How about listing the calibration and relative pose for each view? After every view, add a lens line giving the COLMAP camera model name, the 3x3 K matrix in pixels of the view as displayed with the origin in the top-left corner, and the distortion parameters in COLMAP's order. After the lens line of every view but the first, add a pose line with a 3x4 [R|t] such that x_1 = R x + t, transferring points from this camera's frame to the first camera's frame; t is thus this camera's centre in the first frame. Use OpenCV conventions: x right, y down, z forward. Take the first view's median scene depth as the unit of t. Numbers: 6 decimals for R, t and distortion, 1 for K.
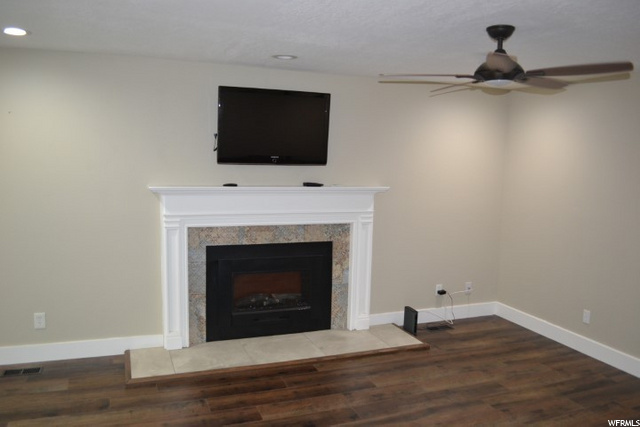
lens RADIAL K [[521.2, 0, 320.0], [0, 521.2, 213.5], [0, 0, 1]] dist [-0.068778, -0.003397]
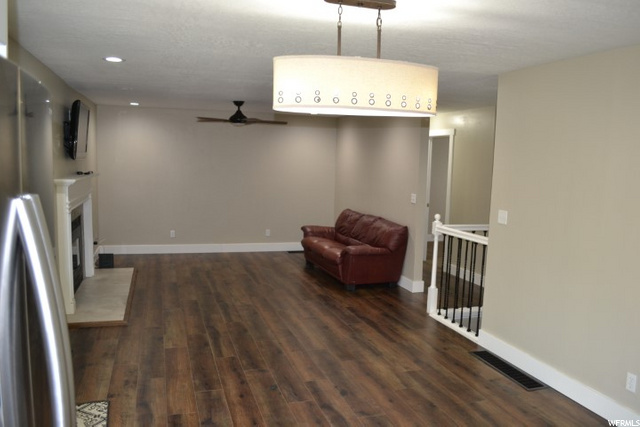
lens RADIAL K [[521.2, 0, 320.0], [0, 521.2, 213.5], [0, 0, 1]] dist [-0.068778, -0.003397]
pose [[0.064014, -0.129468, 0.989515, -1.384527], [0.078234, 0.989148, 0.124359, -0.072397], [-0.994878, 0.069454, 0.073448, 0.306256]]
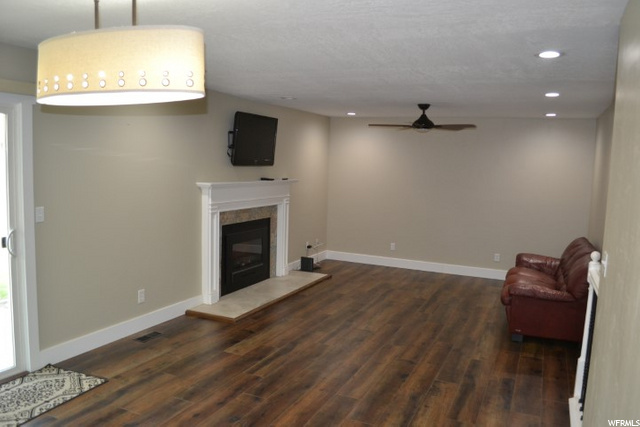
lens RADIAL K [[521.2, 0, 320.0], [0, 521.2, 213.5], [0, 0, 1]] dist [-0.068778, -0.003397]
pose [[0.709764, -0.070687, 0.700884, -0.997668], [0.058492, 0.997431, 0.041362, -0.011108], [-0.702007, 0.011639, 0.712075, -0.163324]]
